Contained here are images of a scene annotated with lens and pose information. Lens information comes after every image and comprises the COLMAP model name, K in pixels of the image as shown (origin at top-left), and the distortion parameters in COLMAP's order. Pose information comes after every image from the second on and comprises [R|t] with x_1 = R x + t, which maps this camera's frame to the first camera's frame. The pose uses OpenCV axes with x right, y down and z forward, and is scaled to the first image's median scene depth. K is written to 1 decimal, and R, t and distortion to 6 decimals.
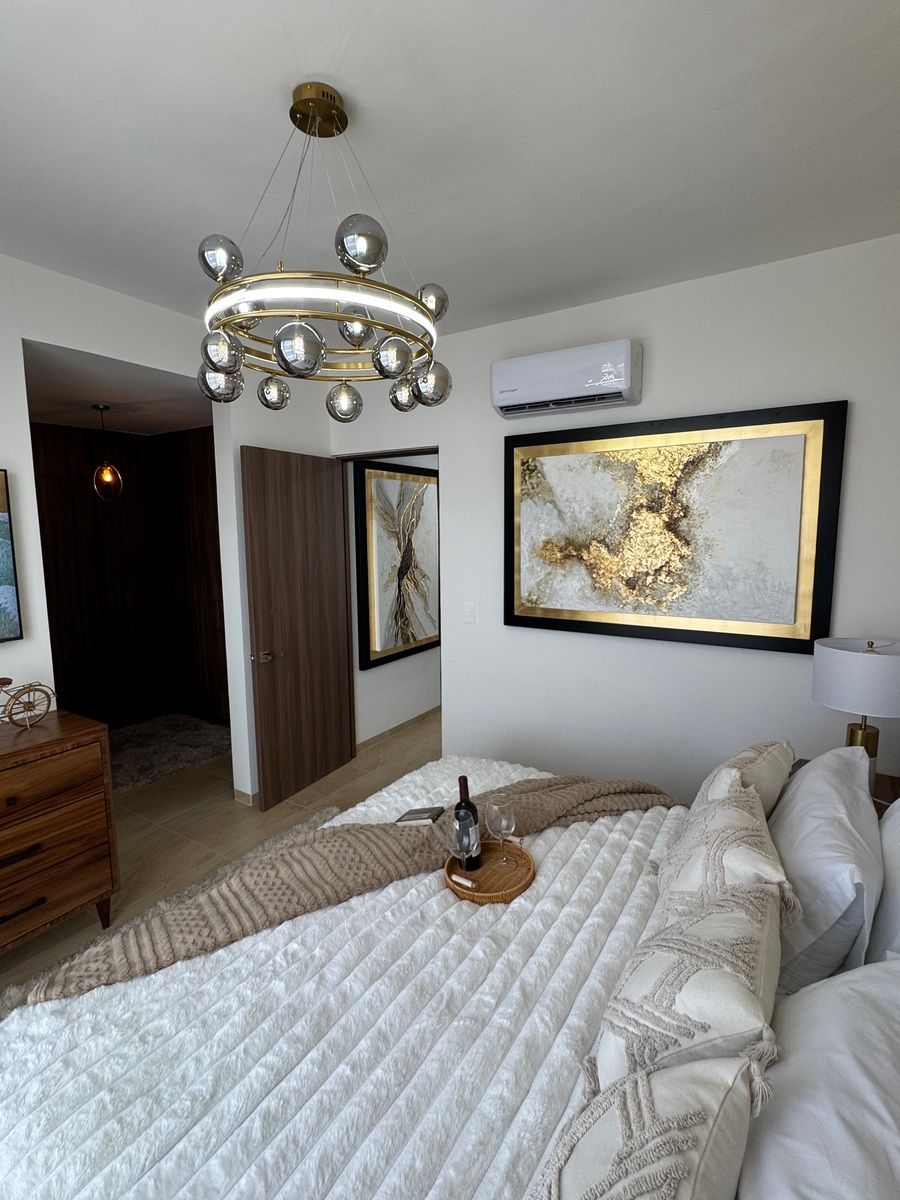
lens RADIAL K [[569.6, 0, 450.5], [0, 569.6, 597.3], [0, 0, 1]] dist [-0.002638, 0.000027]
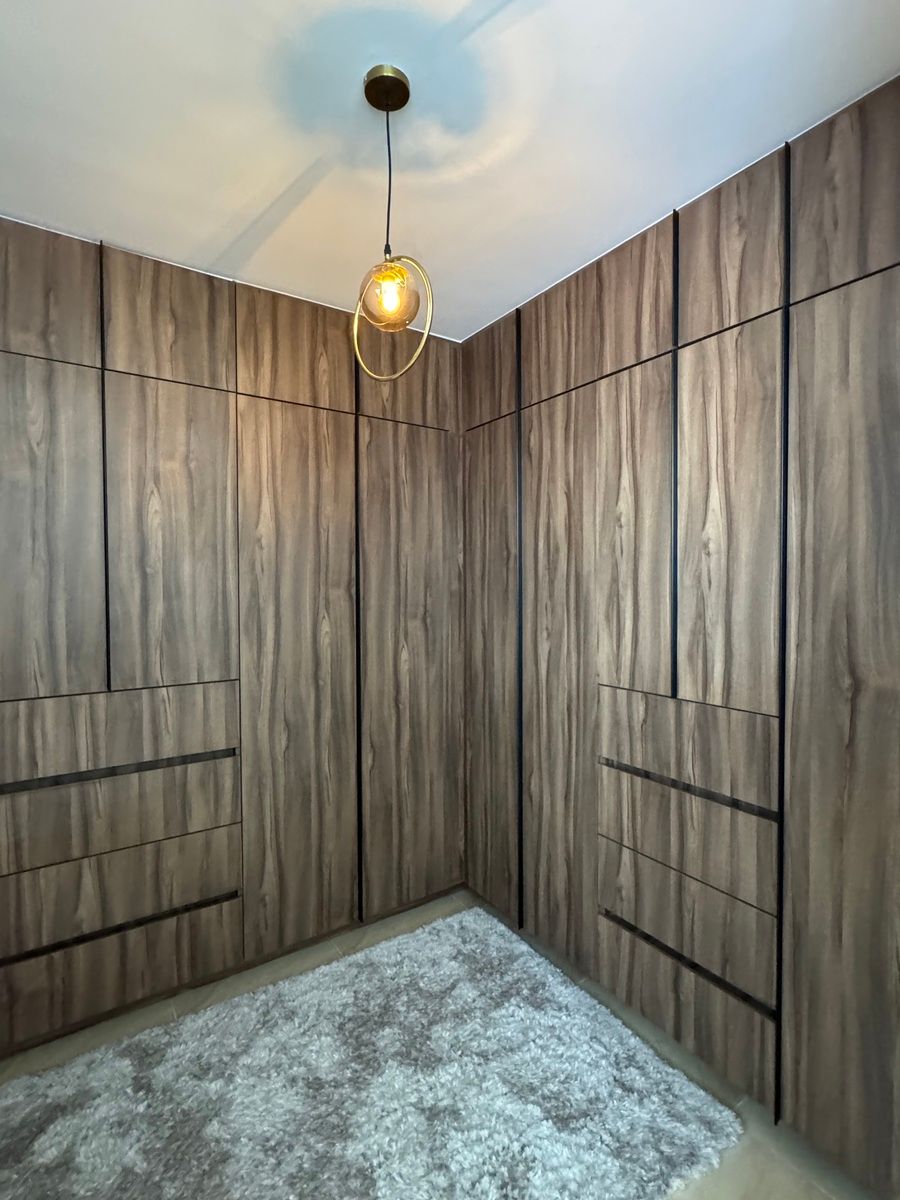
lens RADIAL K [[569.6, 0, 449.6], [0, 569.6, 596.9], [0, 0, 1]] dist [-0.002638, 0.000027]
pose [[0.918949, 0.019665, -0.393886, -0.376578], [-0.058565, 0.994487, -0.086984, -0.013970], [0.390003, 0.103002, 0.915034, 0.622507]]
